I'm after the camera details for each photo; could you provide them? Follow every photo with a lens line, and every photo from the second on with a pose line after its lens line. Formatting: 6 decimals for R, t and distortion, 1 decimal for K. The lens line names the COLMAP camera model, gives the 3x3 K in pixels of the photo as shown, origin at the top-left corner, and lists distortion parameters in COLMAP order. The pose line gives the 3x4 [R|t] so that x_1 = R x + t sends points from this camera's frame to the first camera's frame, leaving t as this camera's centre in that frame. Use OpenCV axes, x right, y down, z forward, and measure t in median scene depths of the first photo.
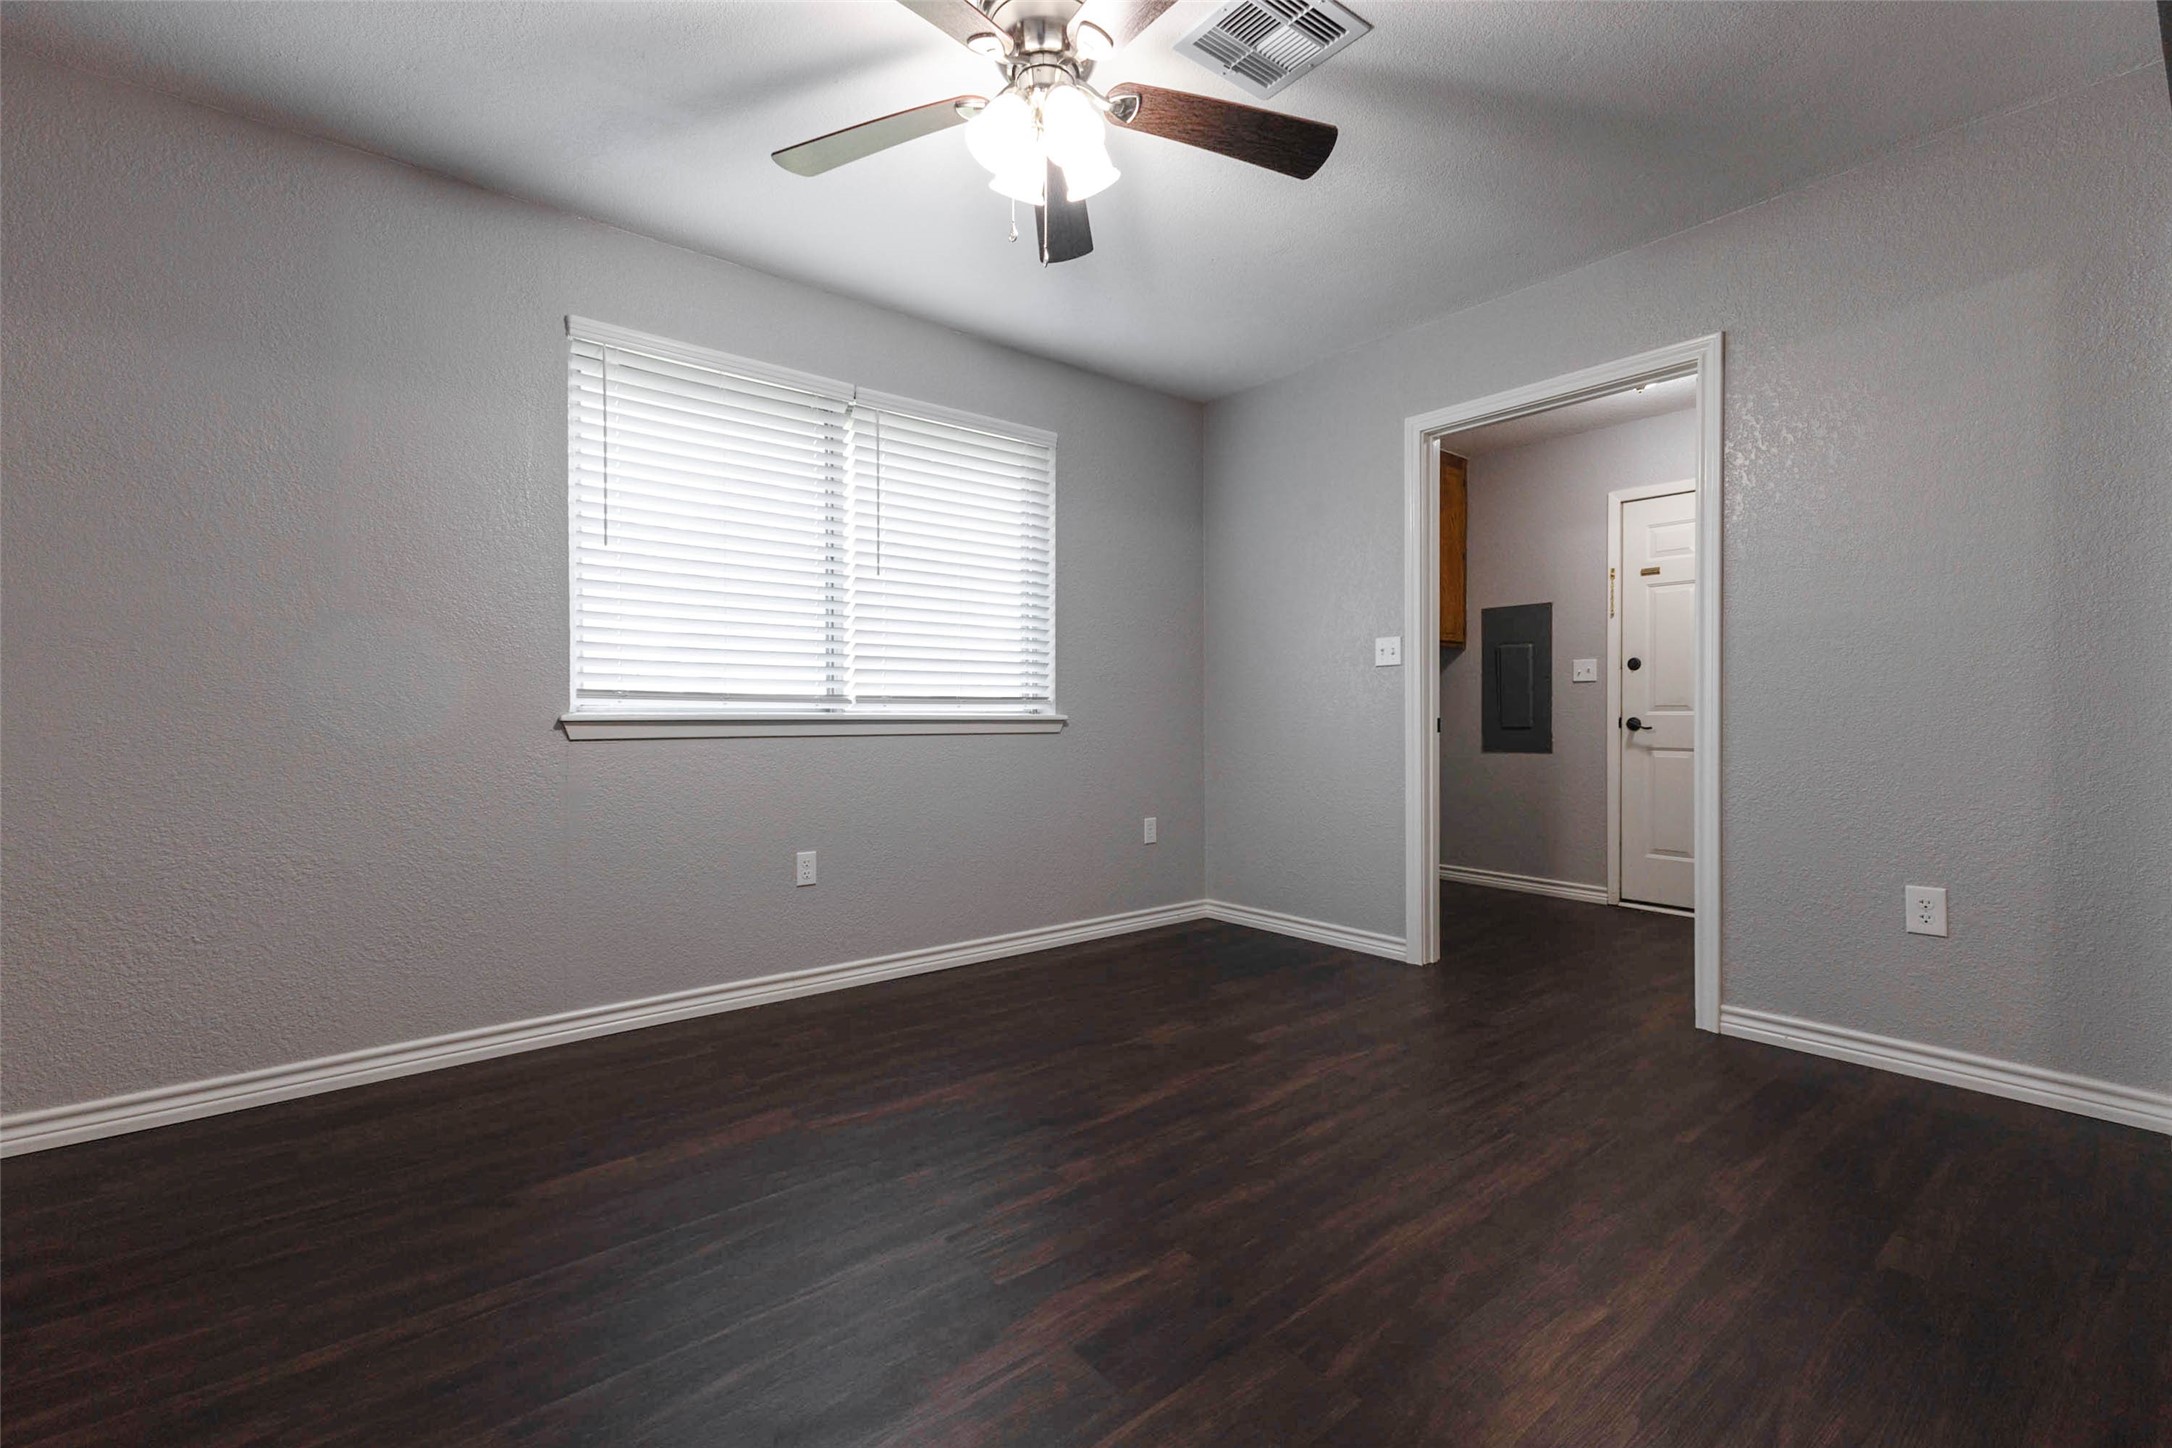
lens RADIAL K [[941.5, 0, 1078.6], [0, 941.5, 733.6], [0, 0, 1]] dist [0.006939, 0.000335]
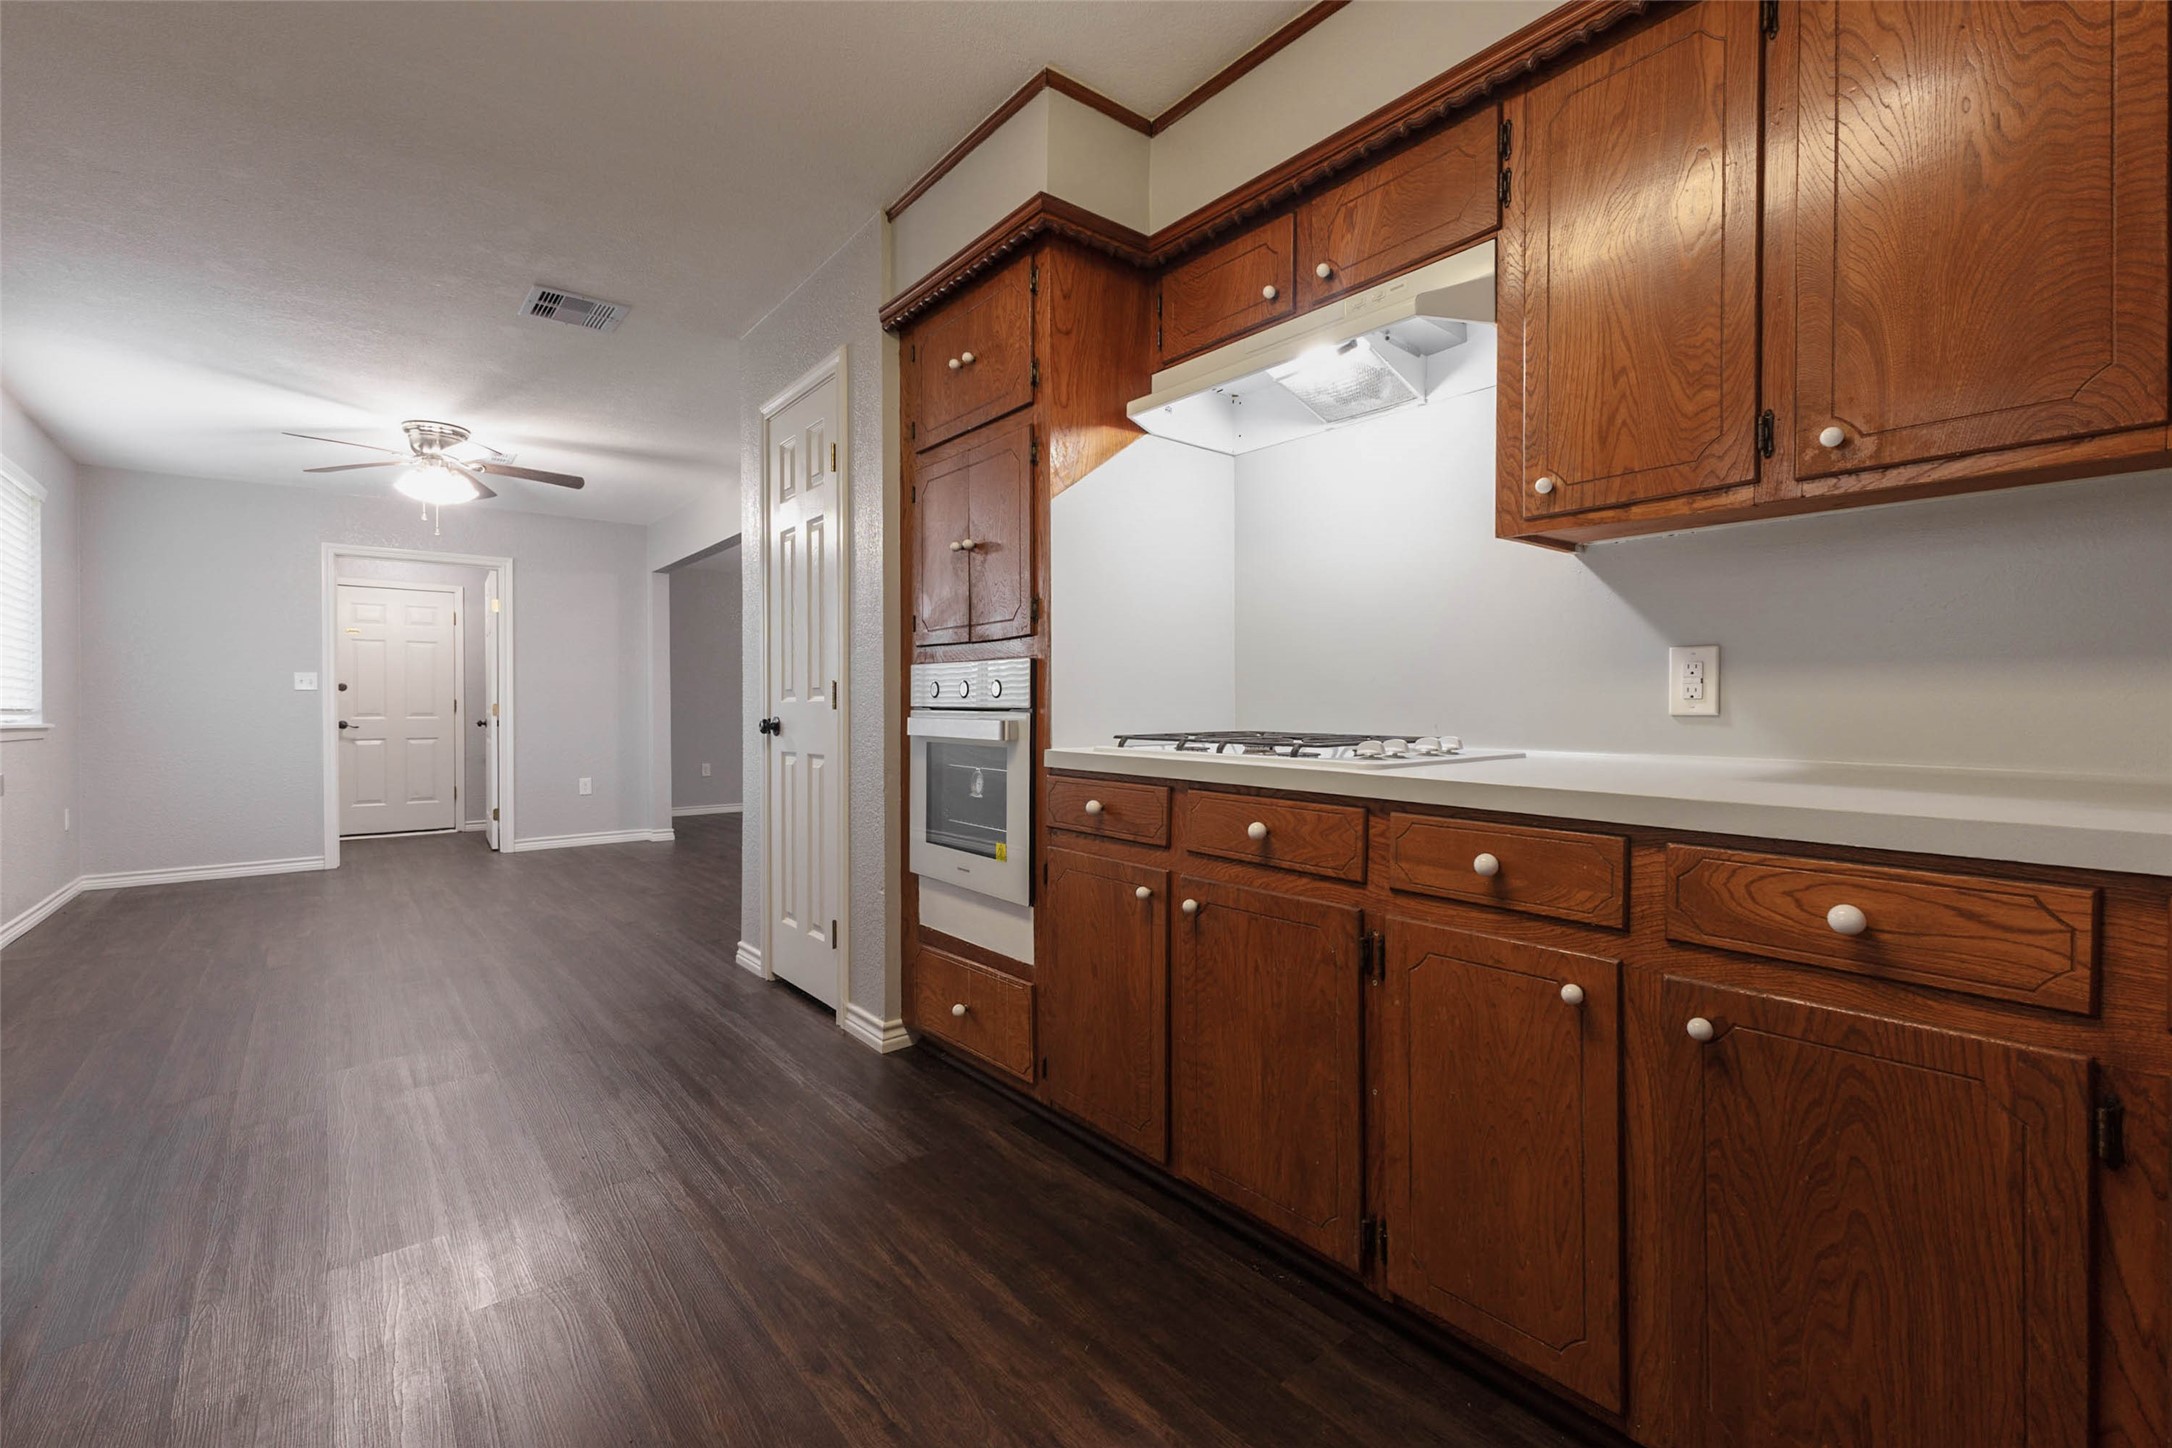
lens RADIAL K [[953.0, 0, 1087.7], [0, 953.0, 708.5], [0, 0, 1]] dist [-0.000489, -0.000279]
pose [[0.011940, 0.000231, 0.999929, -1.325798], [0.027646, 0.999618, -0.000561, -0.002146], [-0.999546, 0.027651, 0.011929, -0.370806]]
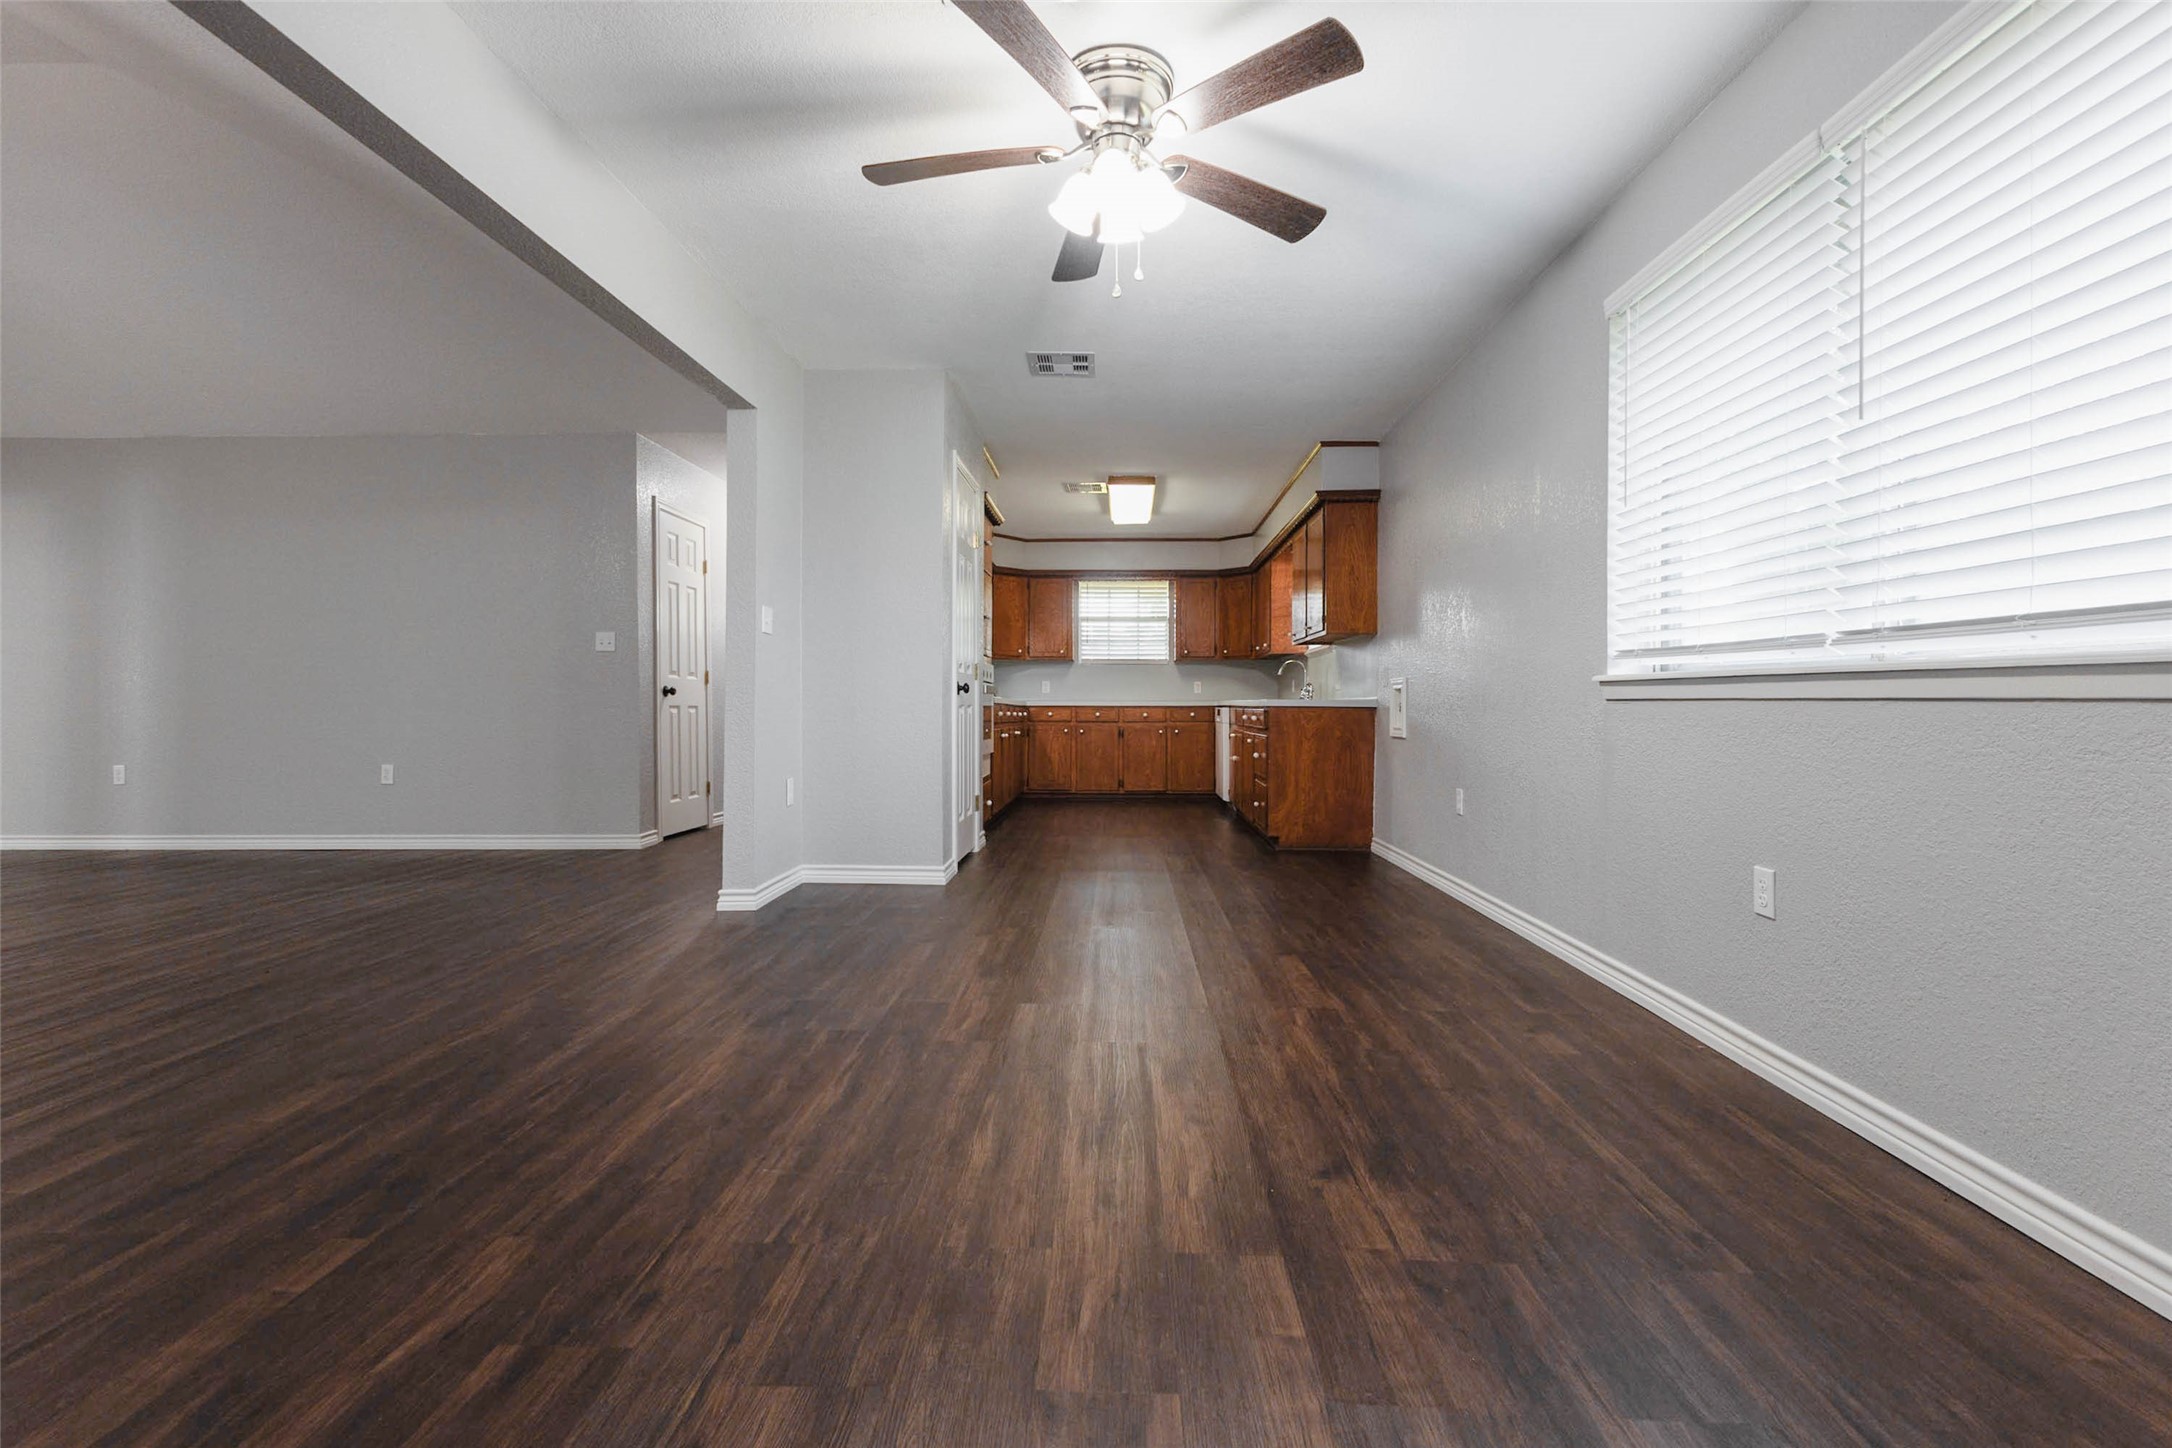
lens RADIAL K [[950.4, 0, 1109.2], [0, 950.4, 709.0], [0, 0, 1]] dist [0.001064, 0.000166]
pose [[-0.639636, 0.003929, -0.768668, 0.491957], [-0.017684, 0.999647, 0.019826, 0.004653], [0.768474, 0.026274, -0.639341, 0.958152]]
